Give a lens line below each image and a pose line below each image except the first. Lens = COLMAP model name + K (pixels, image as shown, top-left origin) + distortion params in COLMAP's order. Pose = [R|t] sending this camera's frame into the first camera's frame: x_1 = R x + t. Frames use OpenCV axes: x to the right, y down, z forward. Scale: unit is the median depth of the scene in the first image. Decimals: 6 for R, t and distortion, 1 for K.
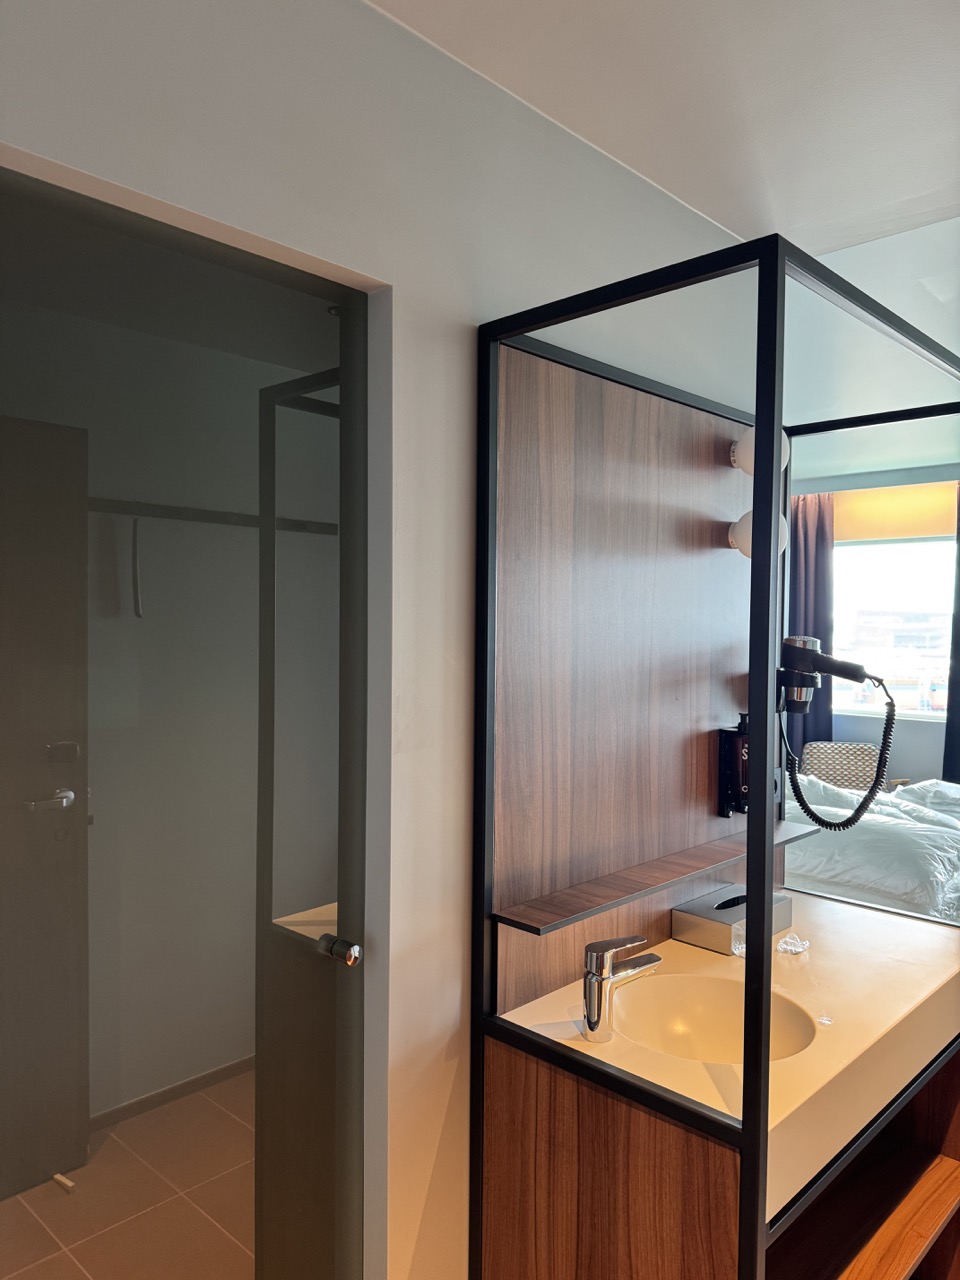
lens RADIAL K [[914.0, 0, 463.1], [0, 914.0, 644.5], [0, 0, 1]] dist [0.007144, -0.003861]
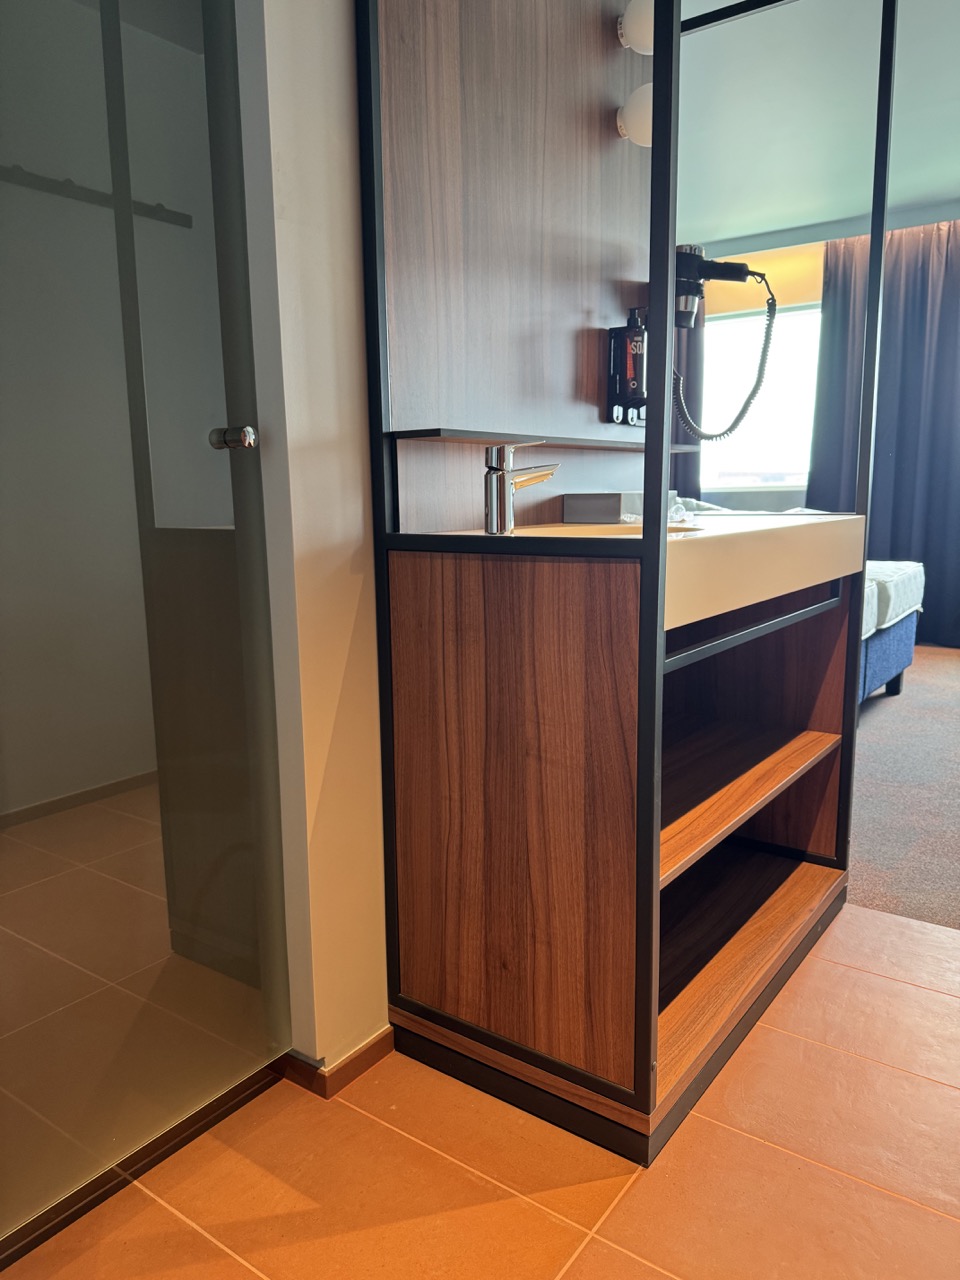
lens RADIAL K [[892.9, 0, 480.0], [0, 892.9, 640.0], [0, 0, 1]] dist [0.034313, 0.000060]
pose [[0.989026, -0.046825, 0.140125, -0.020139], [0.027619, 0.990325, 0.135989, 0.417910], [-0.145137, -0.130626, 0.980751, 0.015449]]
